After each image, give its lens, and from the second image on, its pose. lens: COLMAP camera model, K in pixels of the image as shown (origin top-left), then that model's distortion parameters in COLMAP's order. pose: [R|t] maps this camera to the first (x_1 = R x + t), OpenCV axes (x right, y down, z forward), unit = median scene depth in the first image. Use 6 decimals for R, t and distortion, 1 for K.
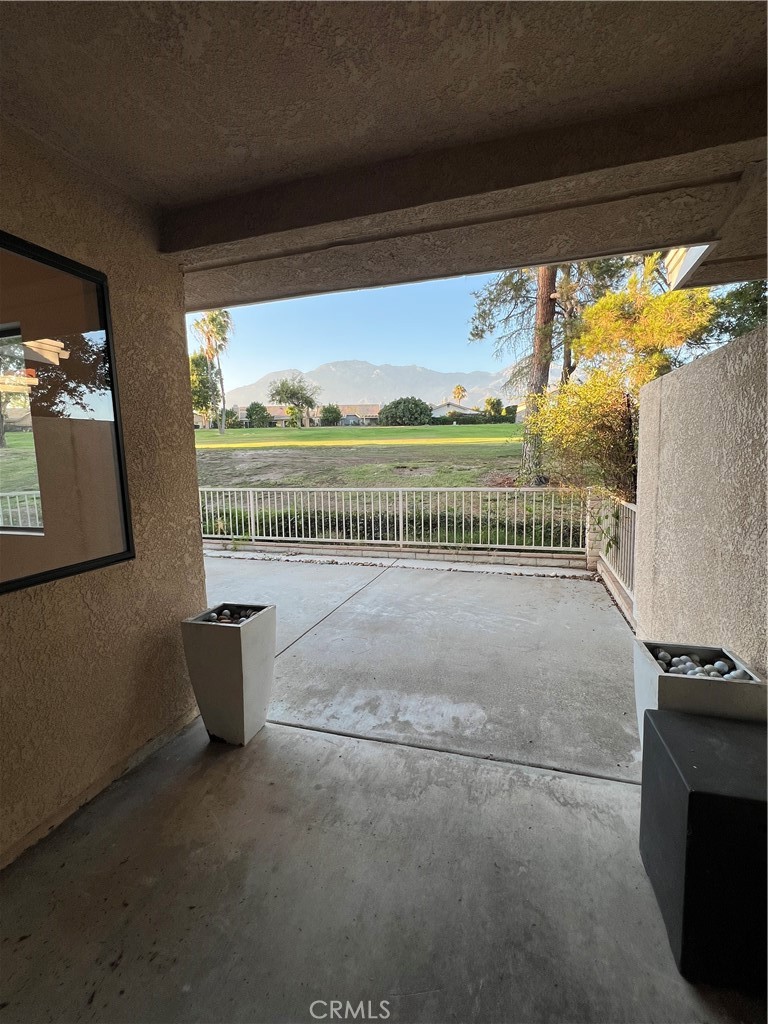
lens RADIAL K [[452.2, 0, 385.0], [0, 452.2, 512.4], [0, 0, 1]] dist [0.000682, -0.000361]
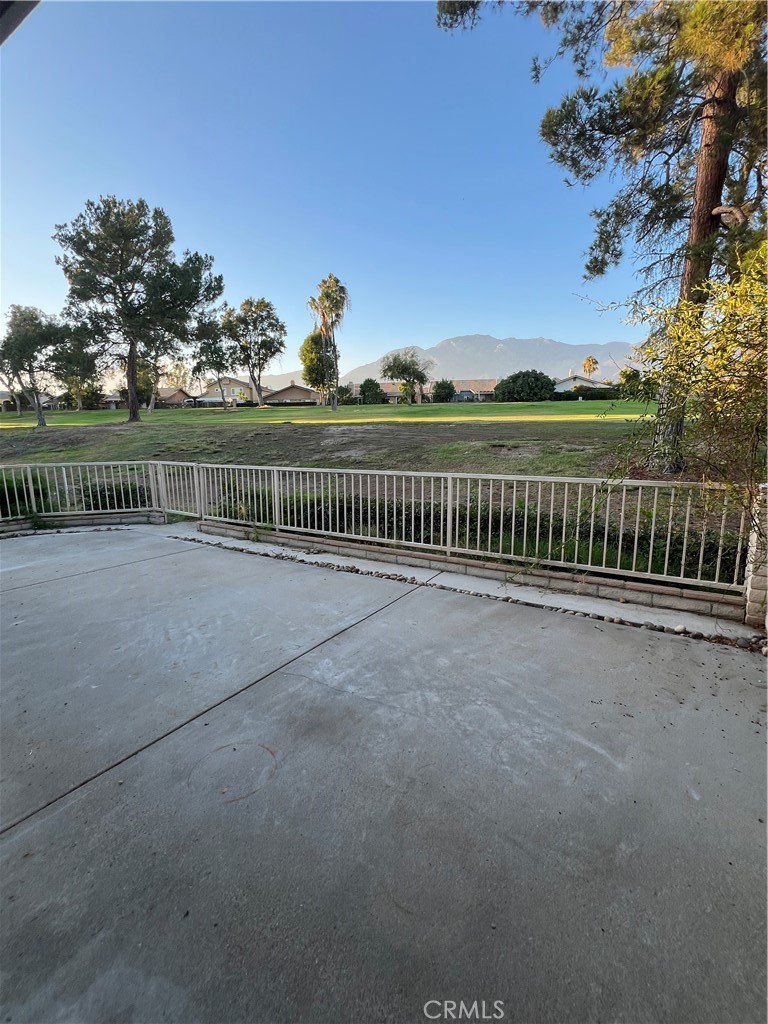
lens RADIAL K [[452.2, 0, 386.3], [0, 452.2, 510.3], [0, 0, 1]] dist [0.000682, -0.000361]
pose [[0.968742, 0.053509, -0.242232, 0.100288], [-0.042951, 0.997891, 0.048664, -0.023323], [0.244325, -0.036738, 0.968997, 0.249828]]
